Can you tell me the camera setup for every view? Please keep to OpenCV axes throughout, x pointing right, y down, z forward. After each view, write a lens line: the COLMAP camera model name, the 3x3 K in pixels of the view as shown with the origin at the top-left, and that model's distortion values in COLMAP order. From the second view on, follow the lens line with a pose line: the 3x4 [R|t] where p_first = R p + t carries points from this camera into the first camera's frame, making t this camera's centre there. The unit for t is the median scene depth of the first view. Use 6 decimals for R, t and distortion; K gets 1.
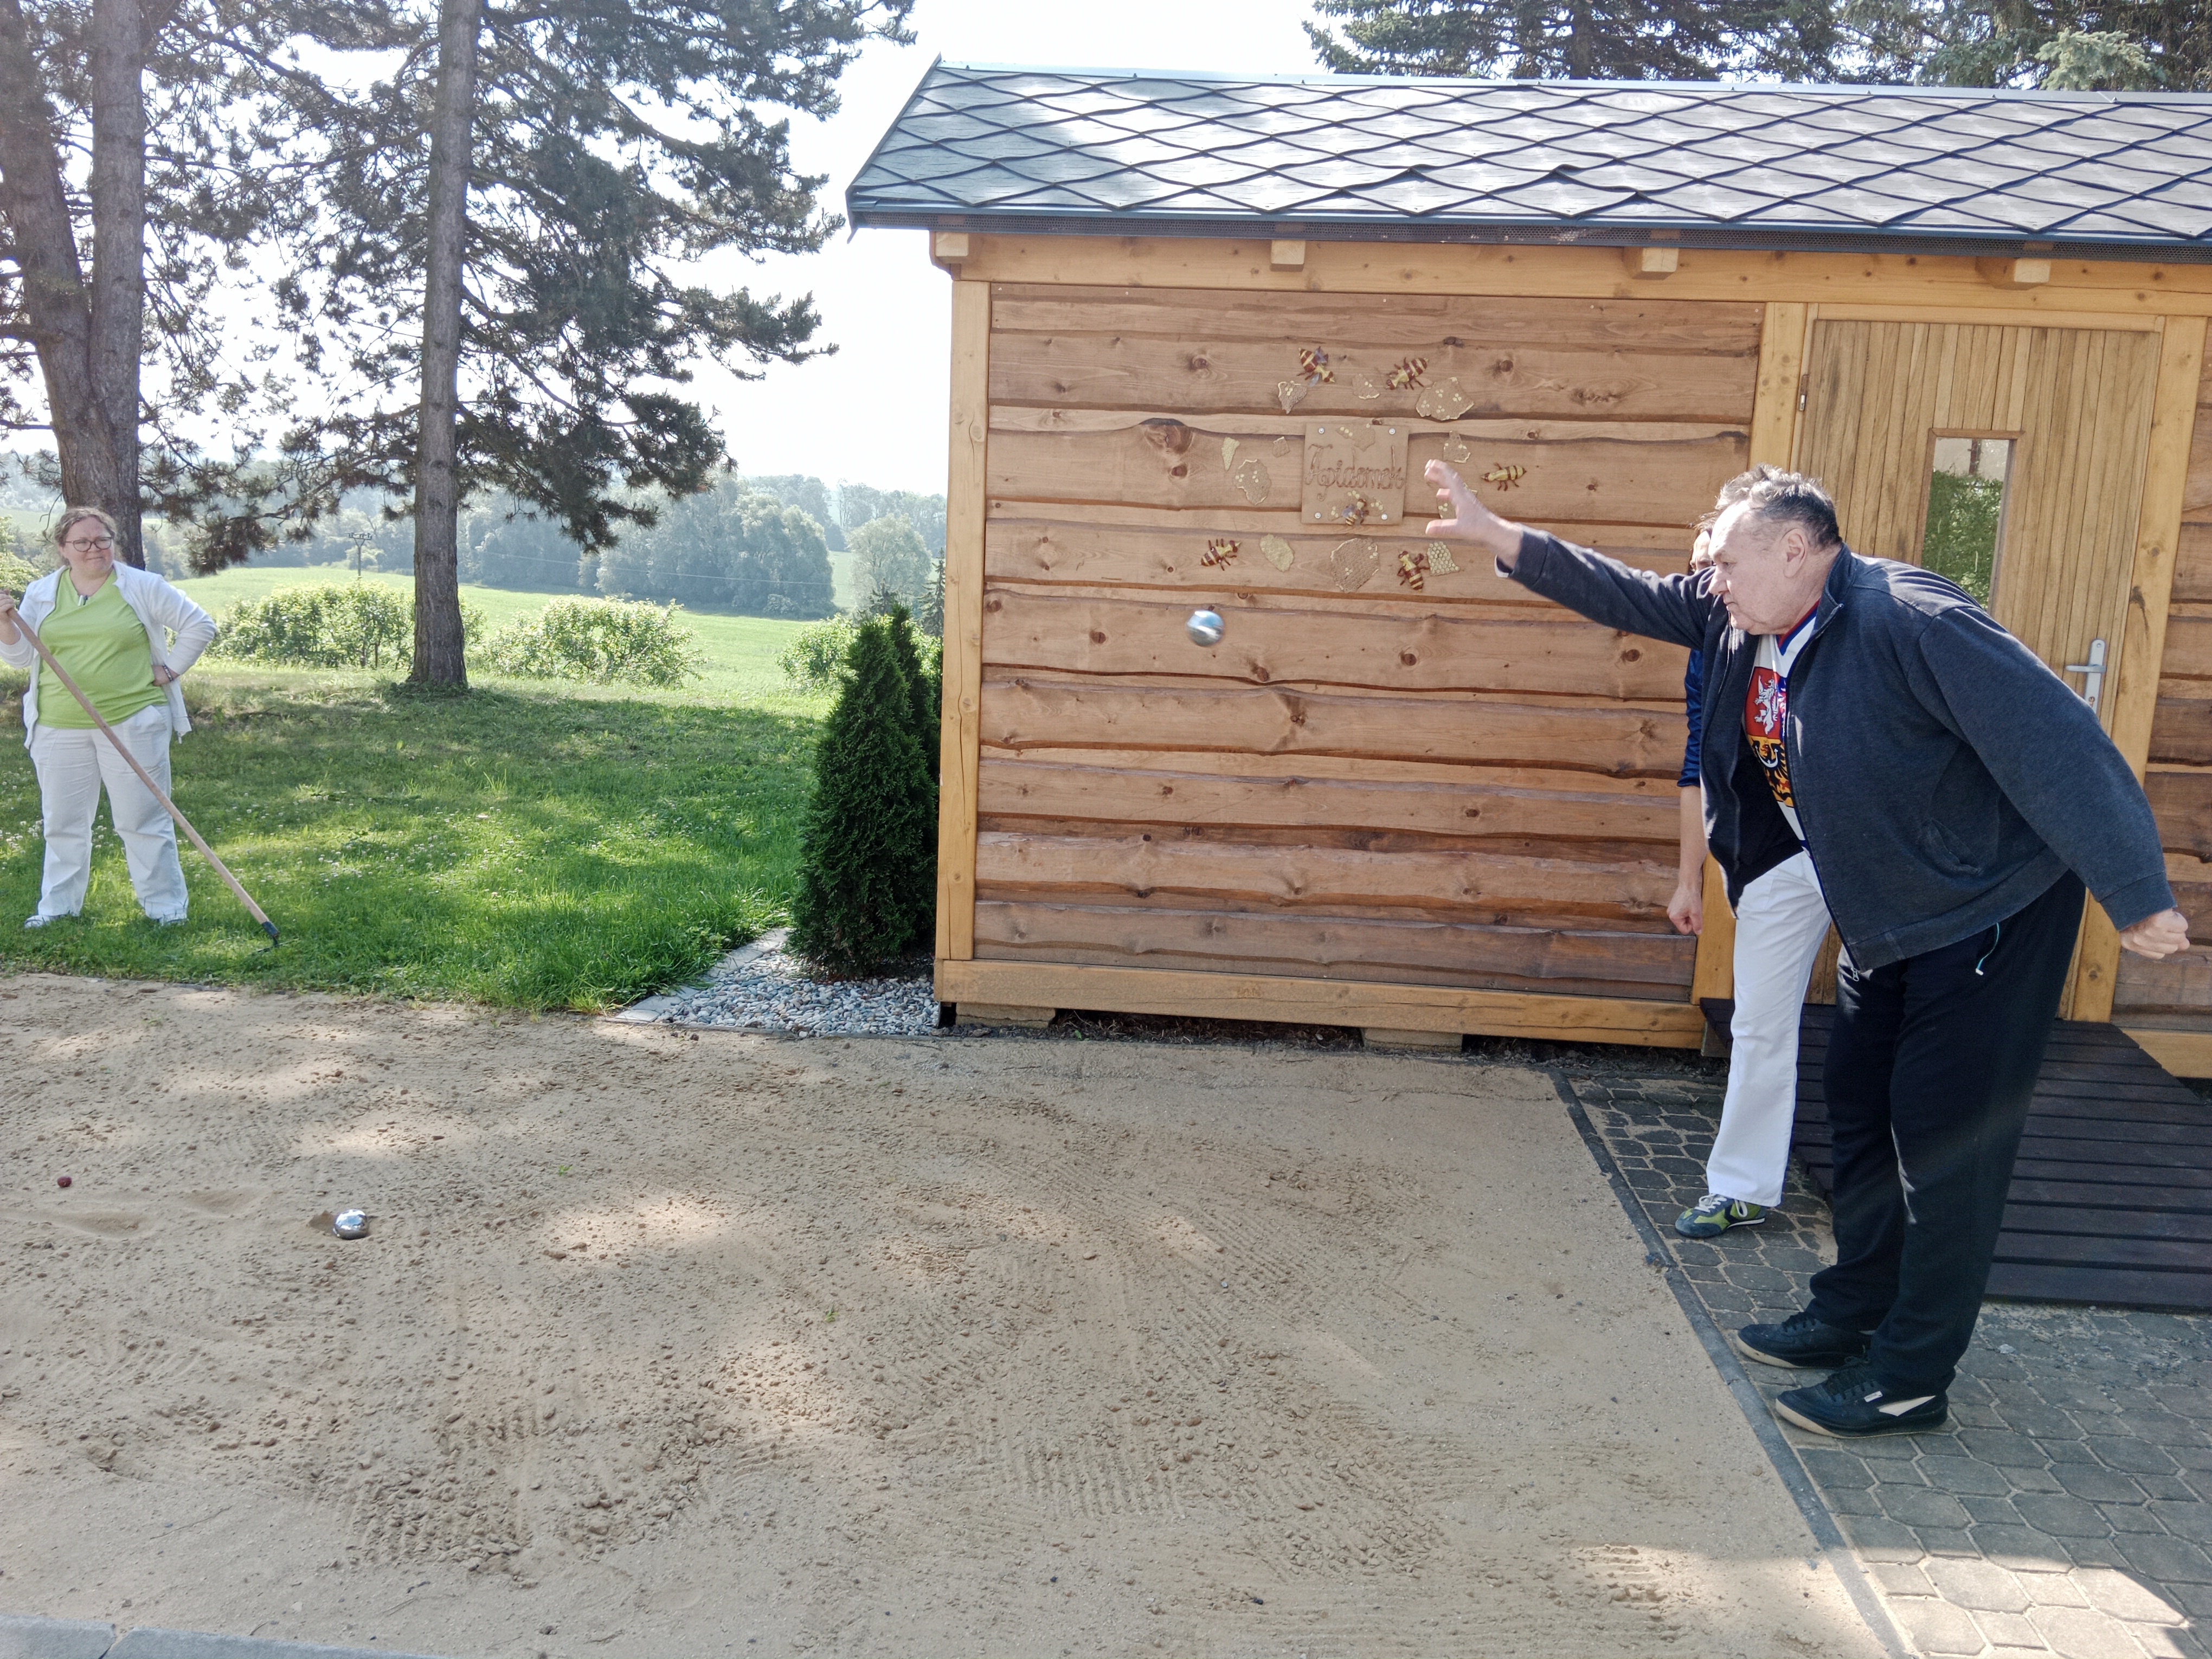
lens RADIAL K [[1687.2, 0, 1099.8], [0, 1687.2, 846.1], [0, 0, 1]] dist [0.064811, -0.115715]
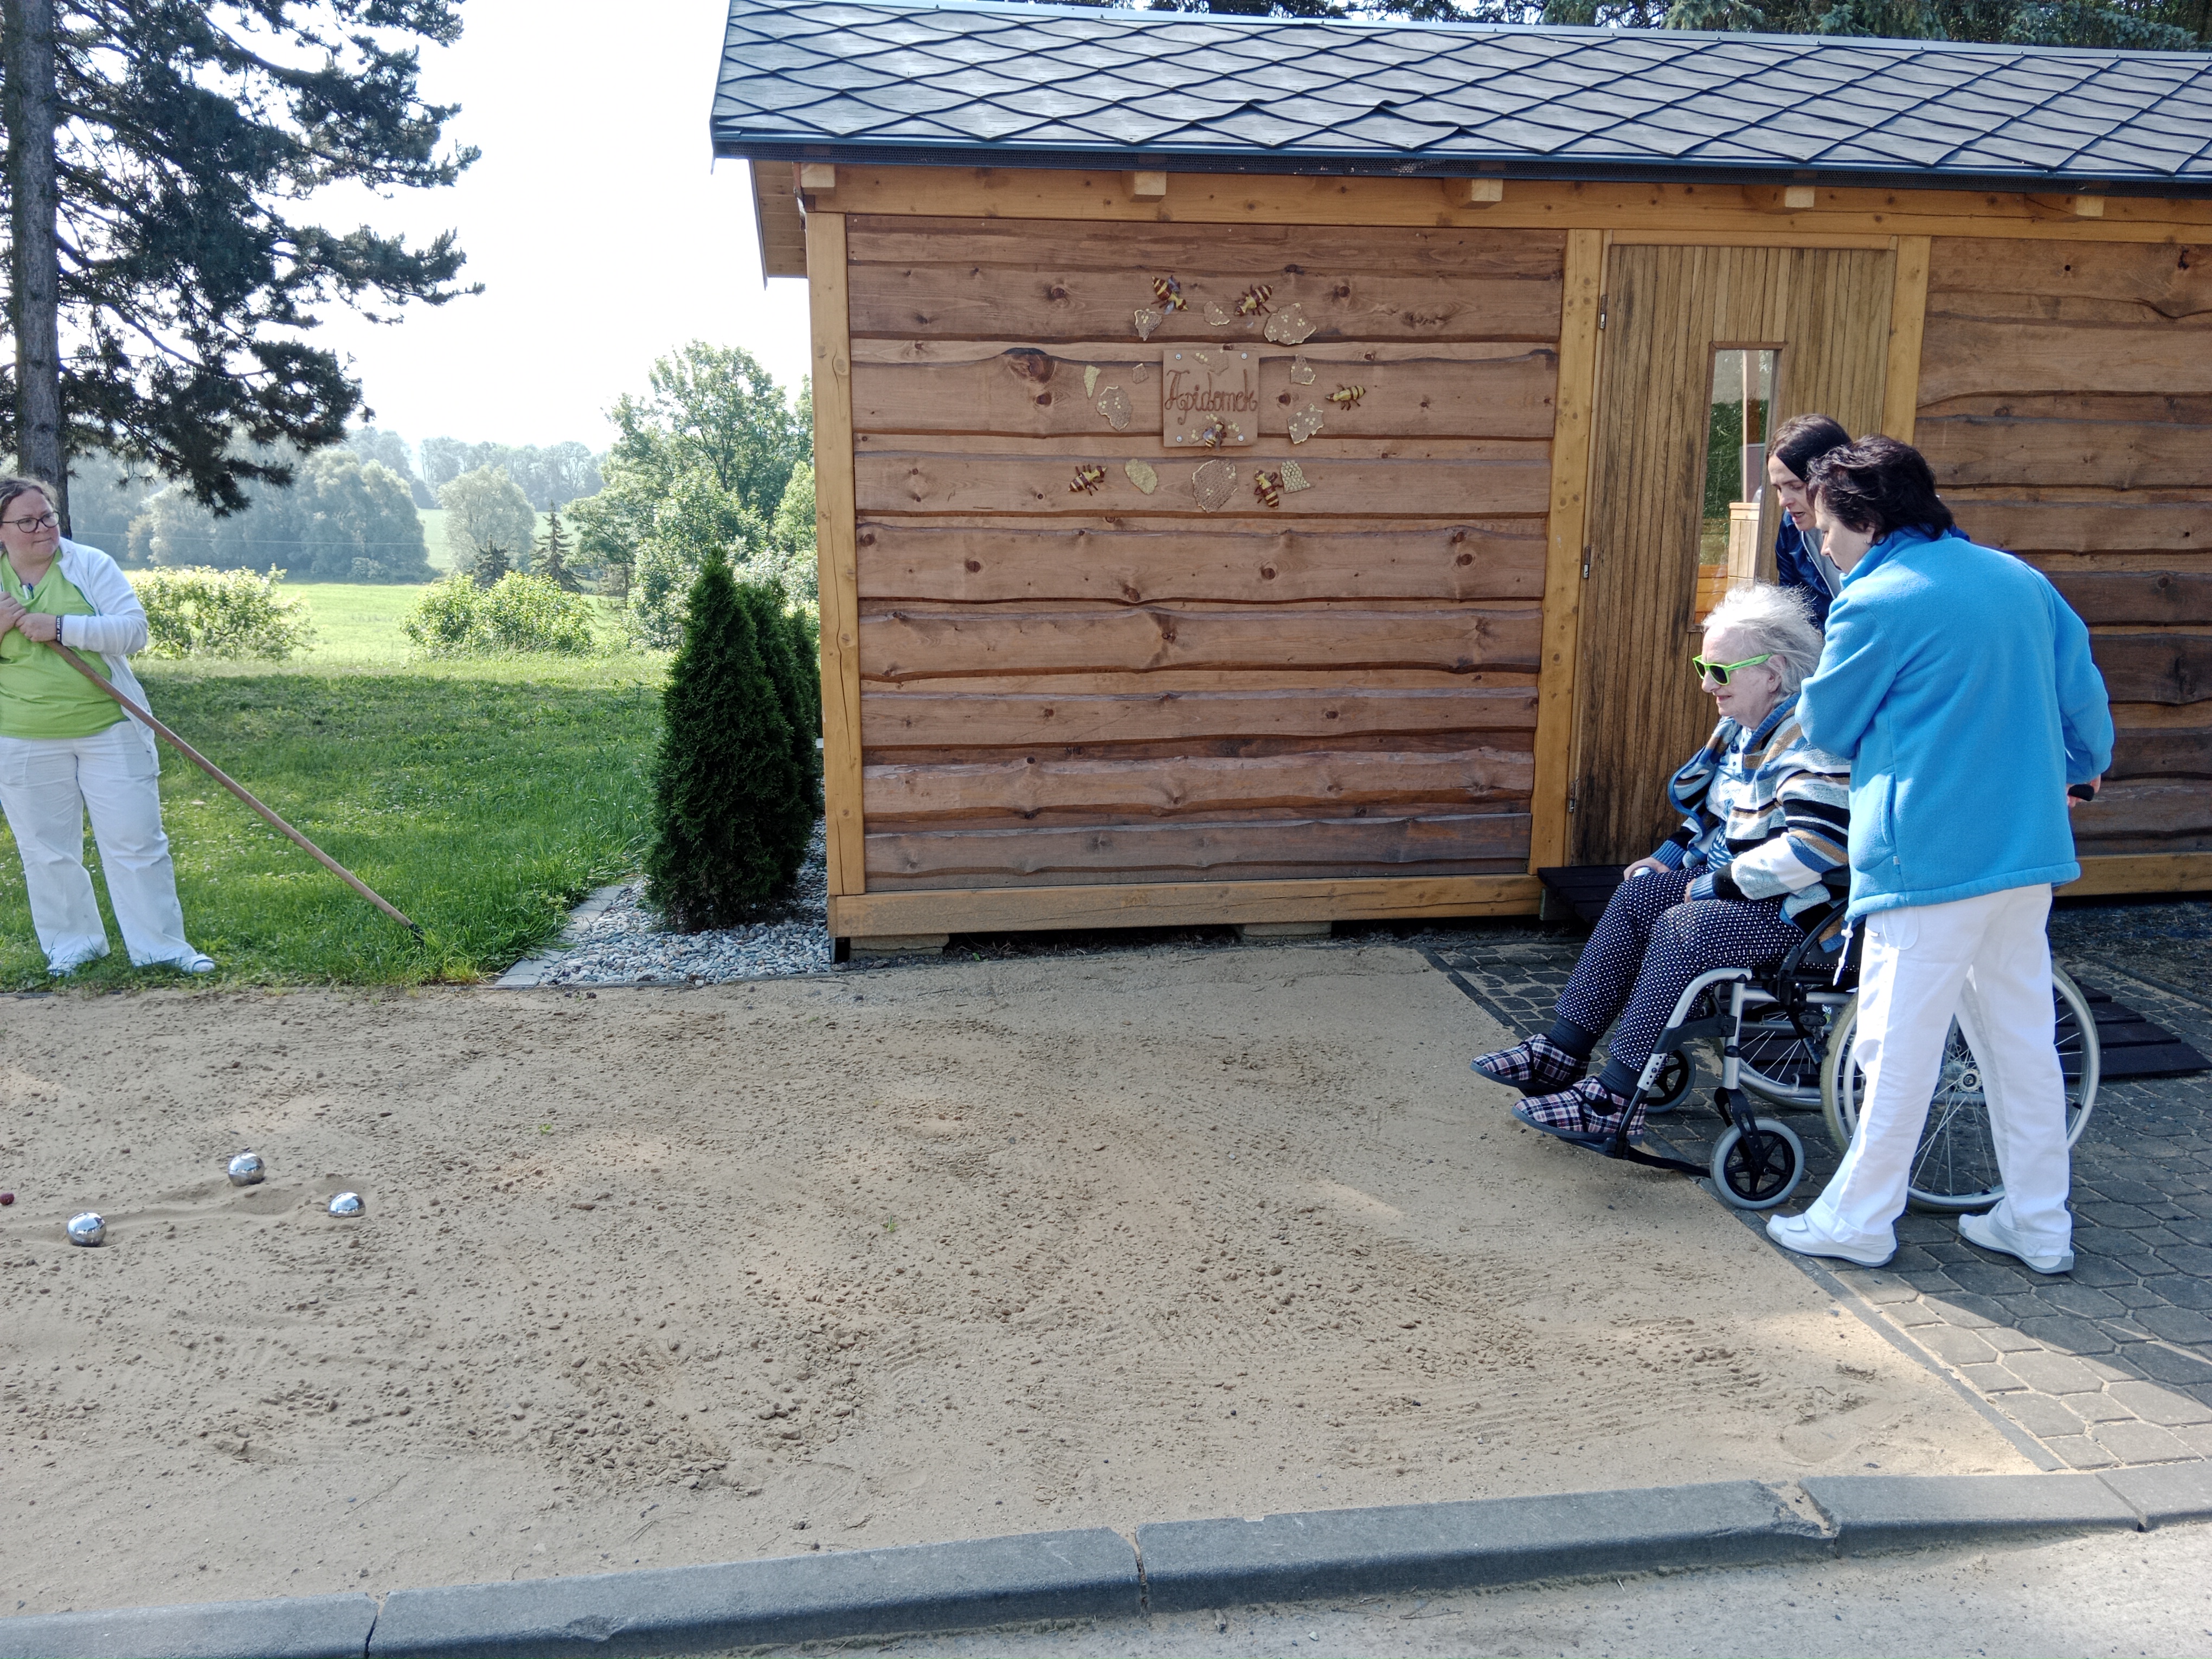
lens RADIAL K [[1687.2, 0, 1104.1], [0, 1687.2, 842.7], [0, 0, 1]] dist [0.064811, -0.115715]
pose [[0.976077, -0.080837, 0.201840, -0.146995], [0.074327, 0.996446, 0.039641, 0.008393], [-0.204328, -0.023691, 0.978616, -0.020059]]
